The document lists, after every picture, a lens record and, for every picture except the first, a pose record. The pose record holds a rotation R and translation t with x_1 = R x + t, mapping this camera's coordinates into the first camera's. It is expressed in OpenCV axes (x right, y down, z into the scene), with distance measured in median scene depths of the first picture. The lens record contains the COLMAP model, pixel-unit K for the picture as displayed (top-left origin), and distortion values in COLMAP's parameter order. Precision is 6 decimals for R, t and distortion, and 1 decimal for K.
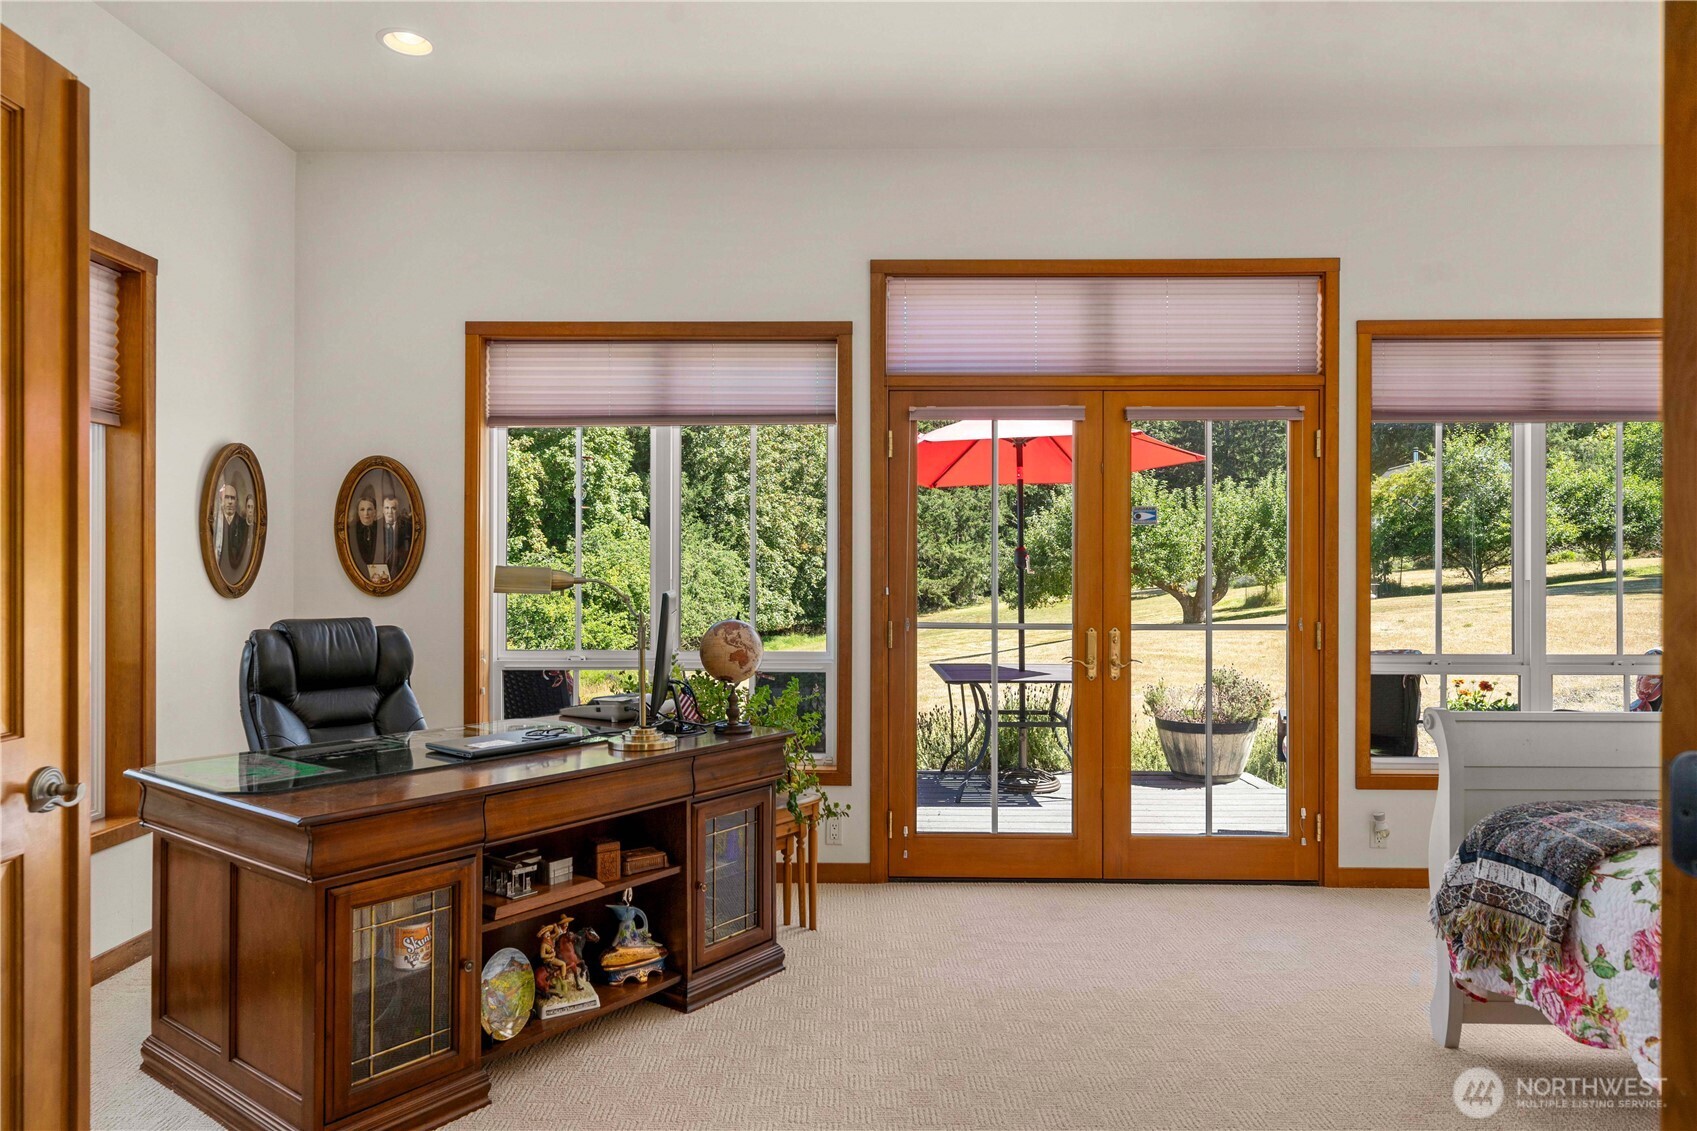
lens RADIAL K [[1039.2, 0, 847.8], [0, 1039.2, 580.5], [0, 0, 1]] dist [0.000192, -0.000603]
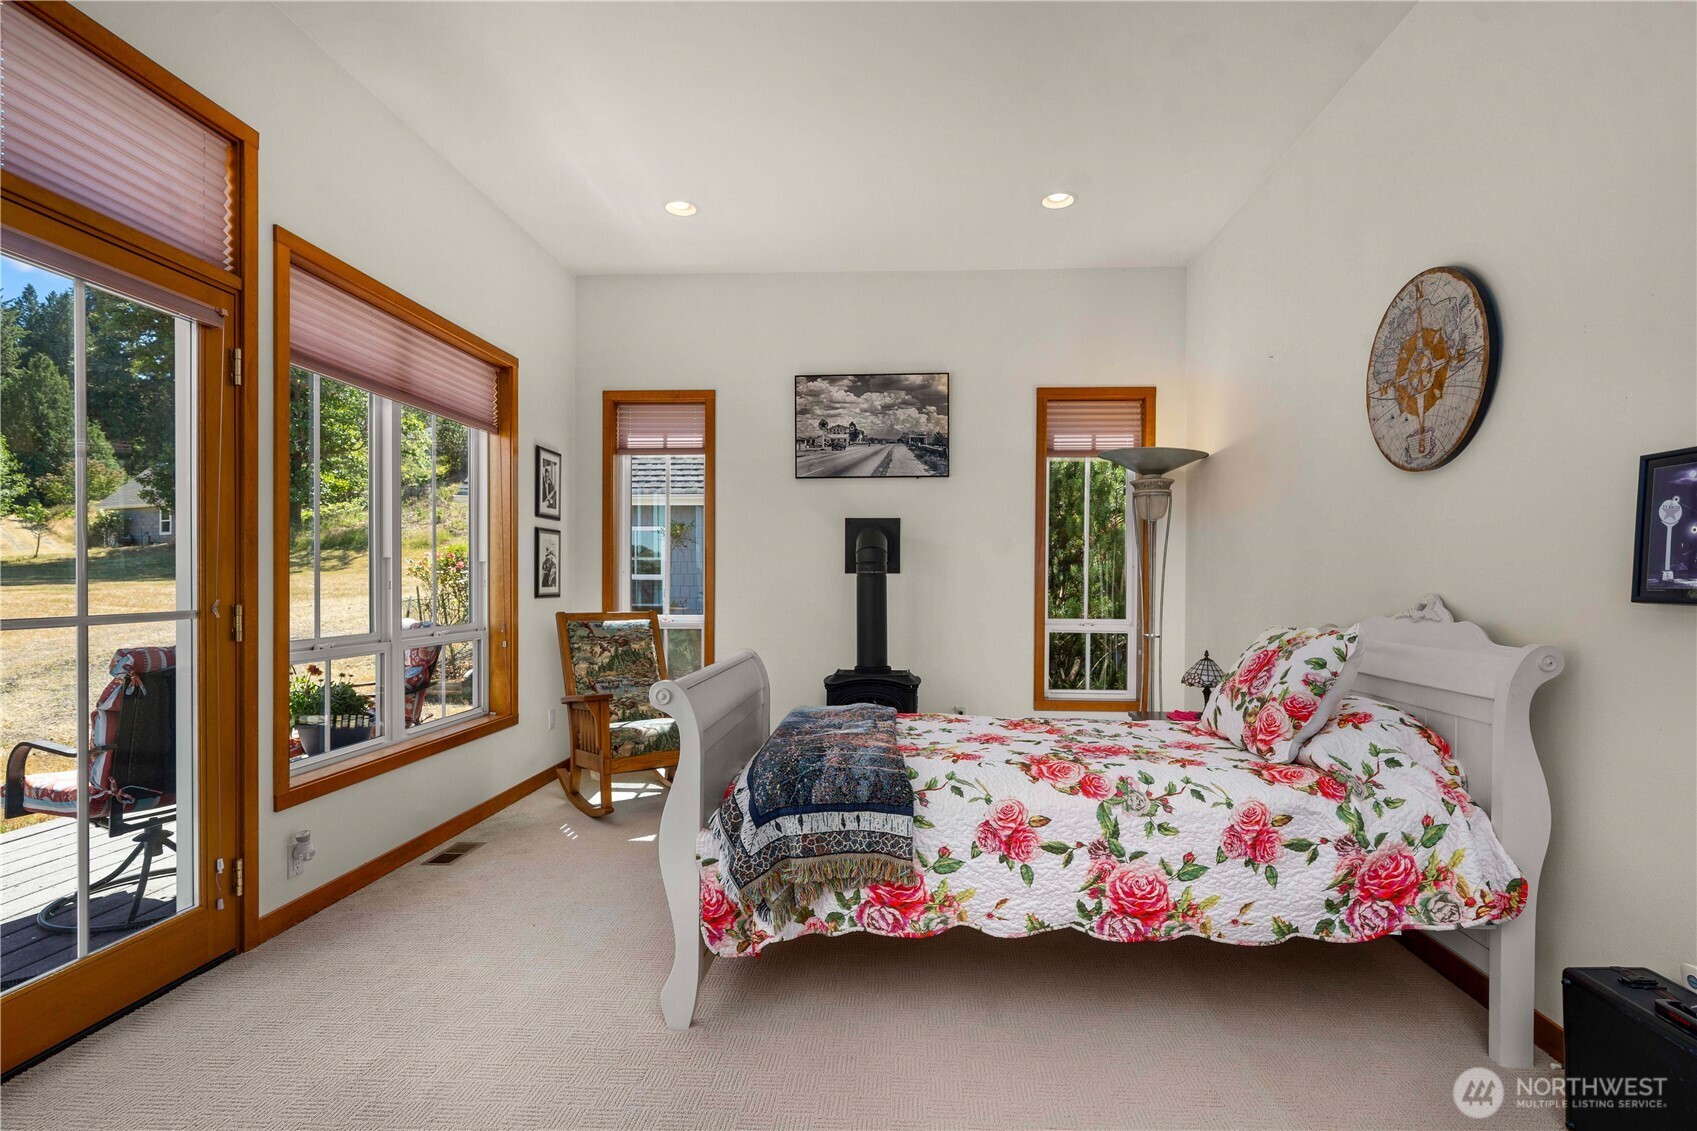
lens RADIAL K [[838.5, 0, 650.1], [0, 838.5, 599.8], [0, 0, 1]] dist [-0.004751, -0.000241]
pose [[0.043173, -0.008031, 0.999035, -0.139833], [-0.008323, 0.999930, 0.008398, 0.029449], [-0.999033, -0.008678, 0.043103, 0.685010]]
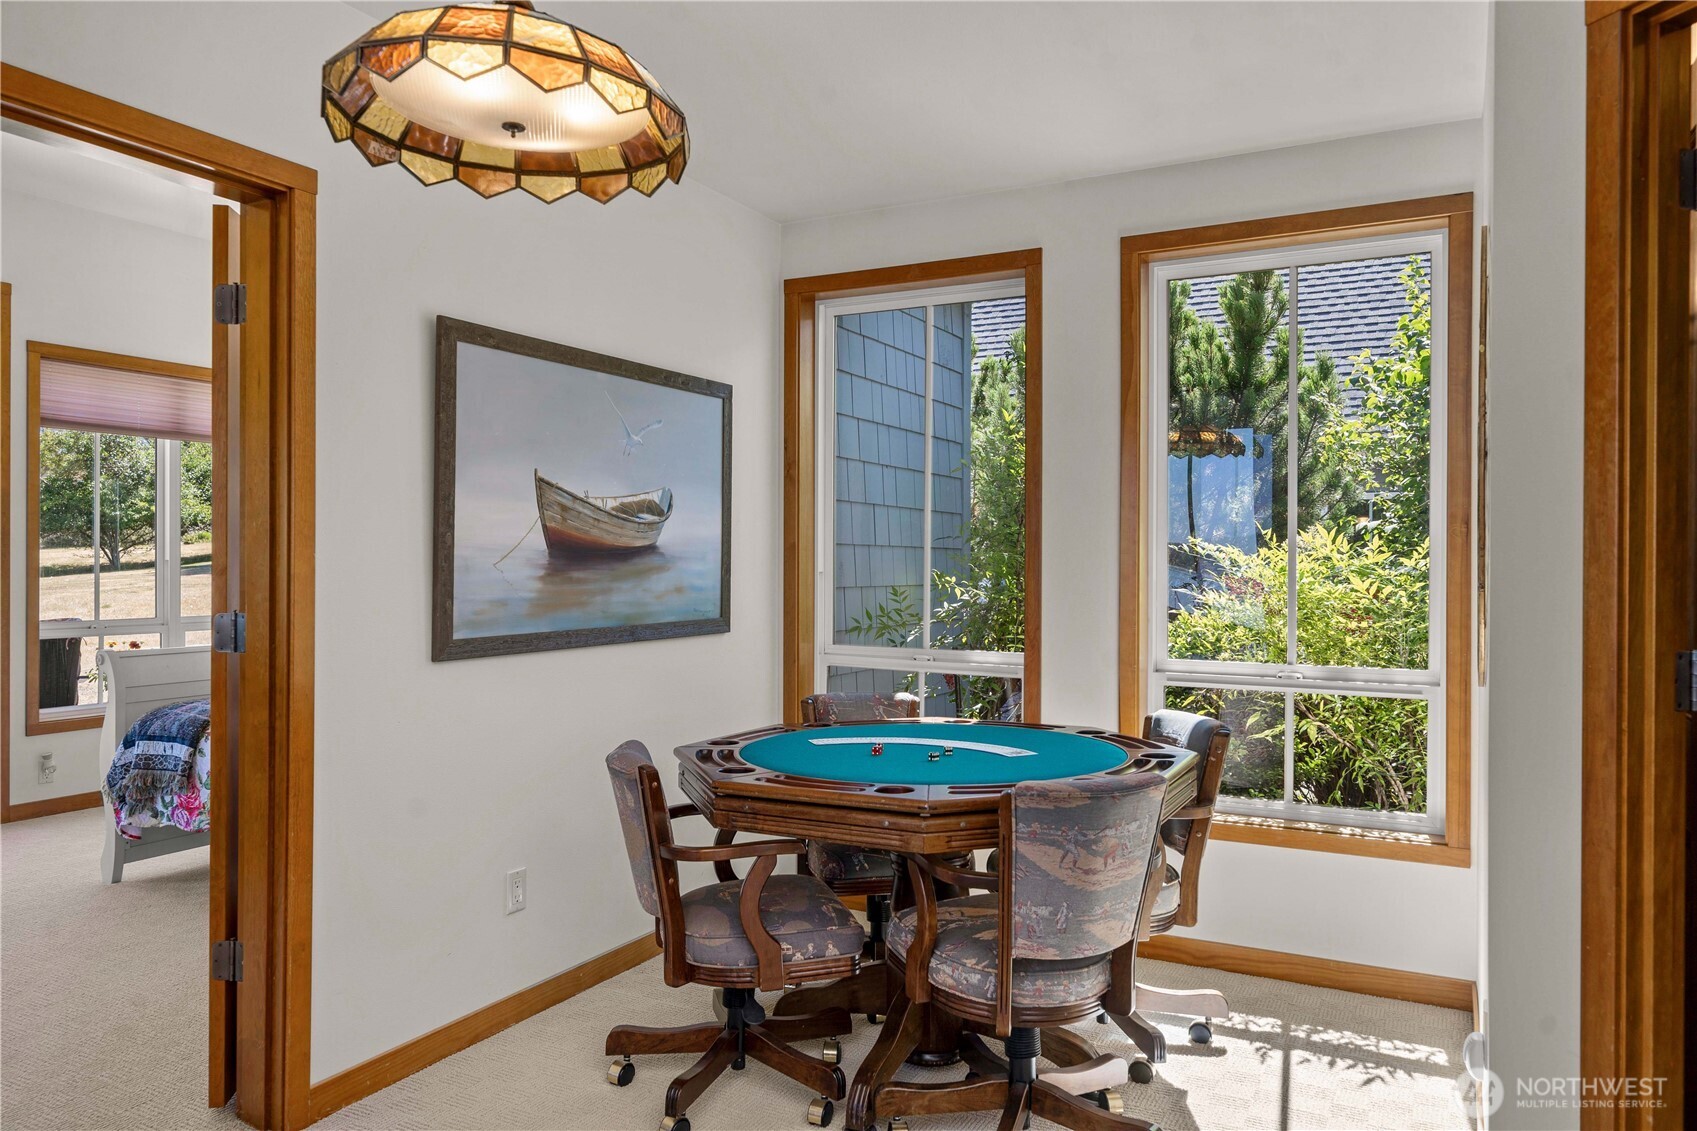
lens RADIAL K [[1181.9, 0, 848.5], [0, 1181.9, 565.5], [0, 0, 1]] dist [0.005375, 0.004498]
pose [[0.450923, -0.000761, 0.892562, -0.293514], [-0.002983, 0.999993, 0.002360, 0.000165], [-0.892558, -0.003727, 0.450918, -0.443479]]
